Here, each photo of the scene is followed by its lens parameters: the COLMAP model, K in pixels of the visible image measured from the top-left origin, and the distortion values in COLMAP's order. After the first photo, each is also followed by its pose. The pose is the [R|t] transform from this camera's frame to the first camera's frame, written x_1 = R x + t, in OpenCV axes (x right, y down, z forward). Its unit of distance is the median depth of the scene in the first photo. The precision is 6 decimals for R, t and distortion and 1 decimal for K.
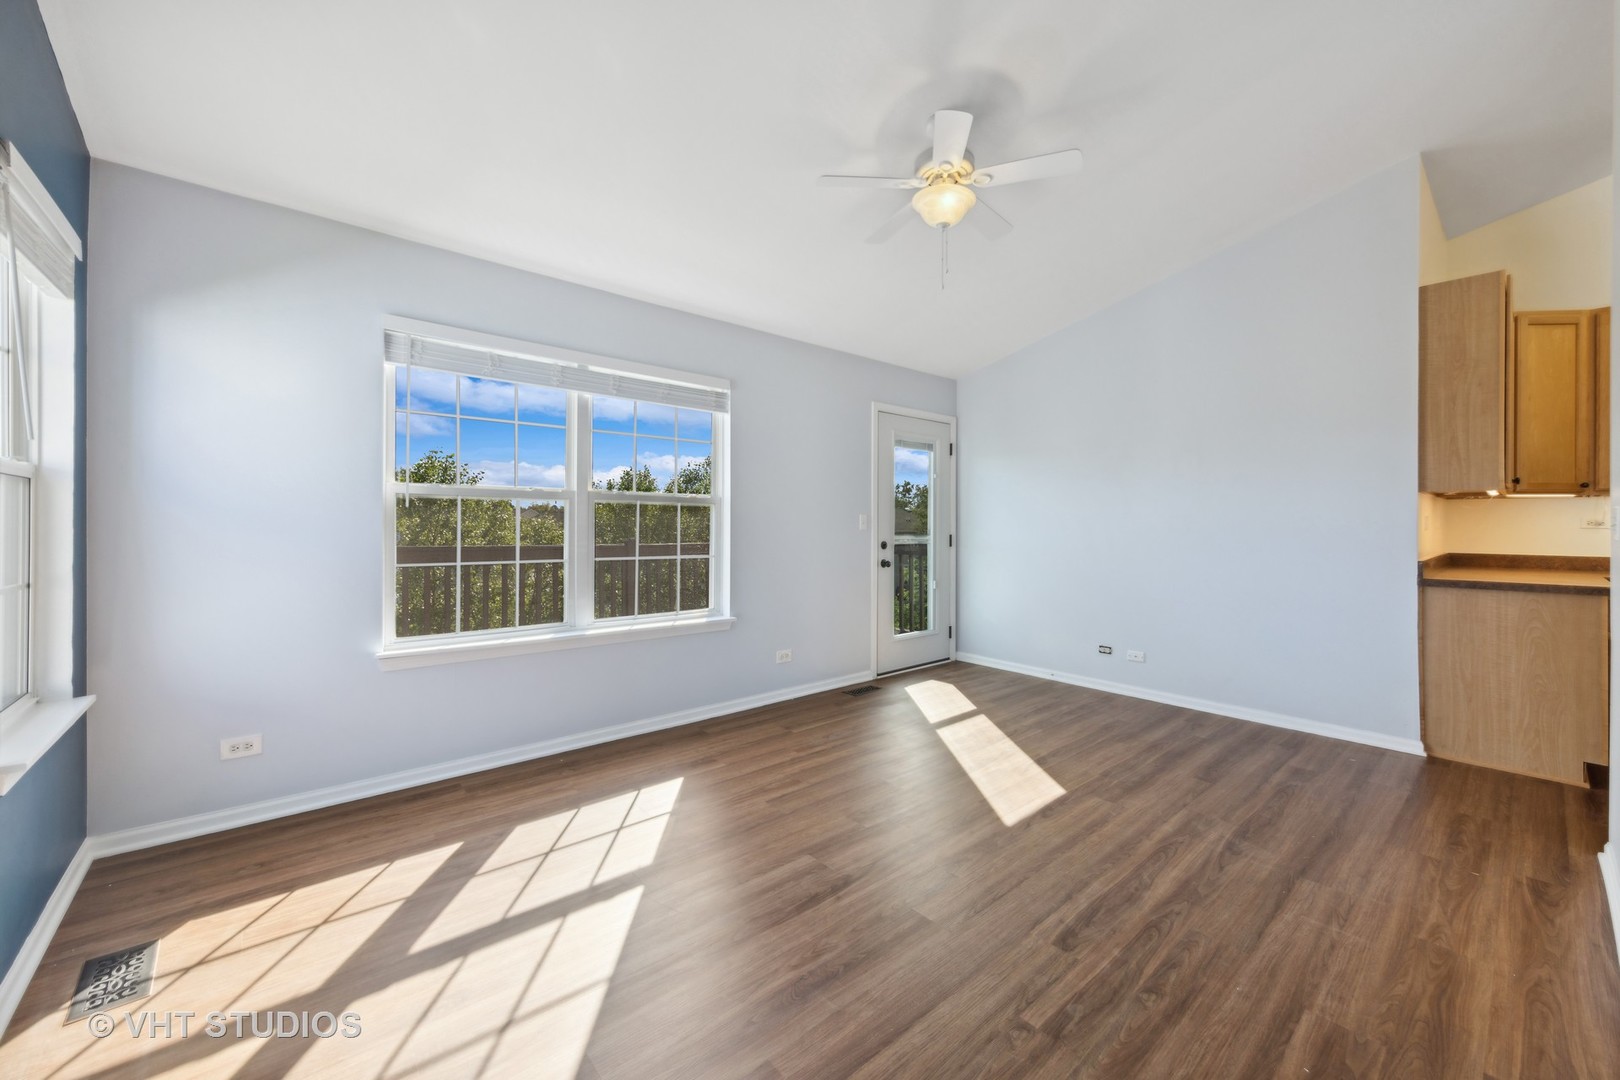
lens RADIAL K [[625.1, 0, 806.3], [0, 625.1, 521.7], [0, 0, 1]] dist [0.000215, -0.000023]
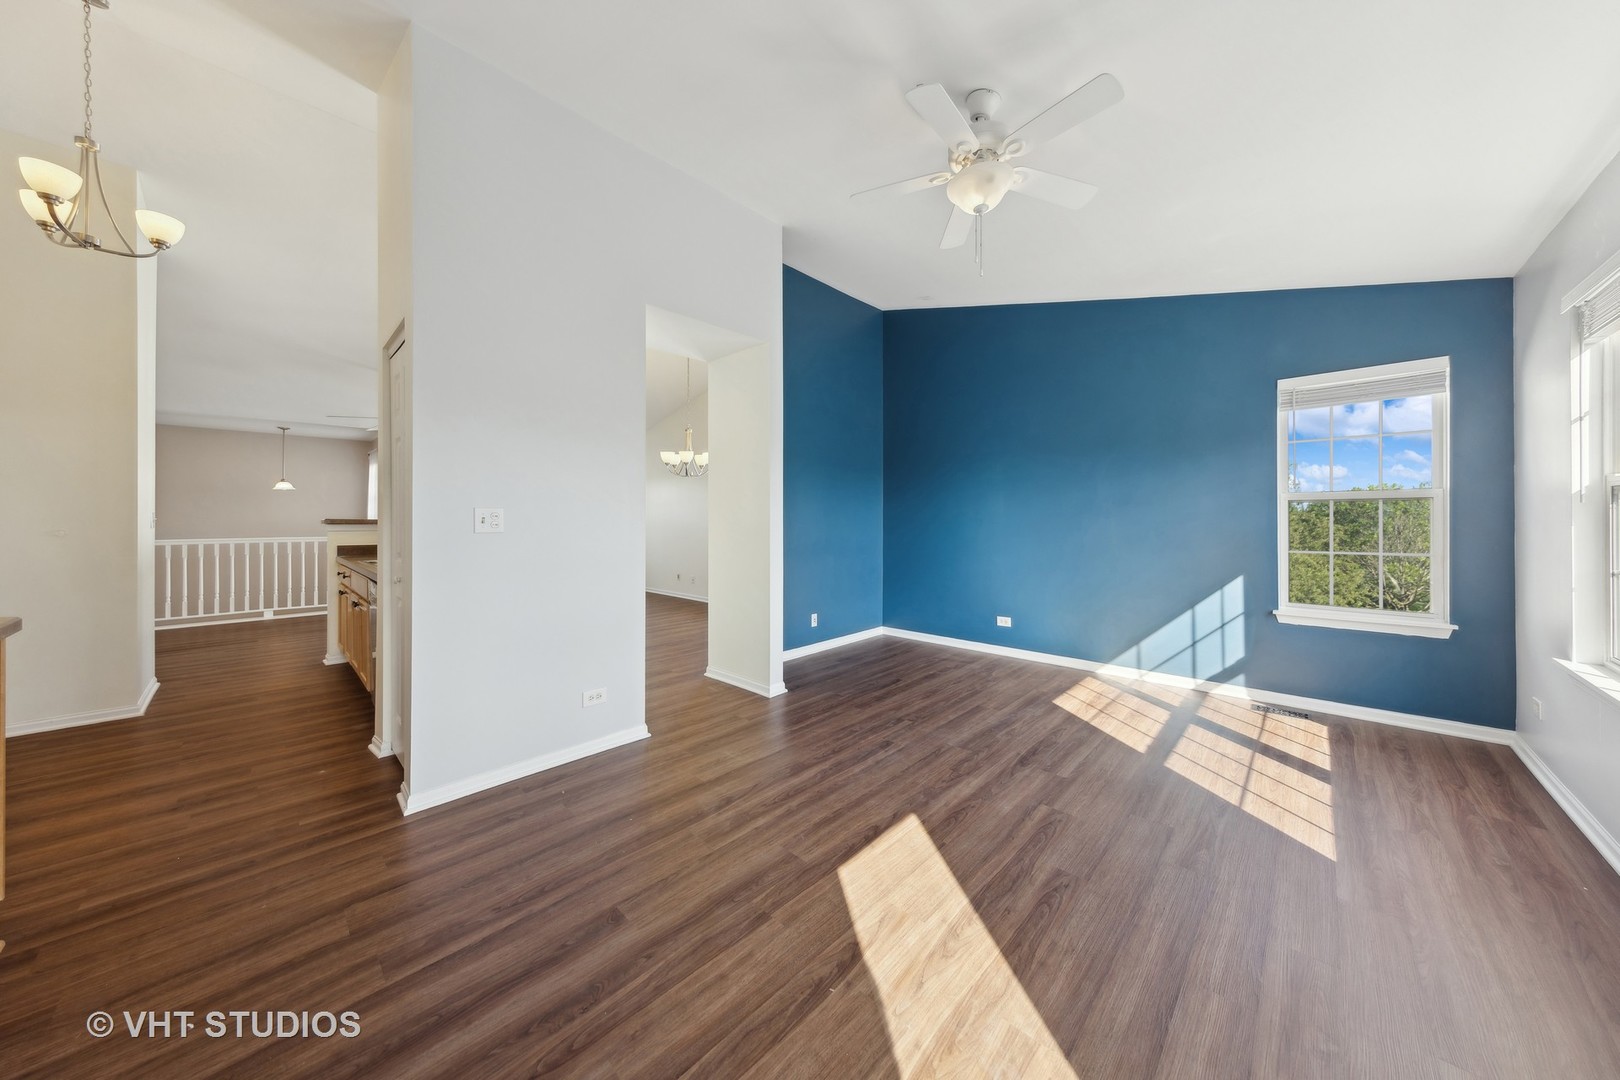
lens RADIAL K [[518.2, 0, 804.5], [0, 518.2, 523.5], [0, 0, 1]] dist [0.000257, 0.000000]
pose [[-0.996393, 0.000418, -0.084852, 0.595918], [0.000526, 0.999999, -0.001246, 0.005567], [0.084851, -0.001286, -0.996393, 1.904077]]
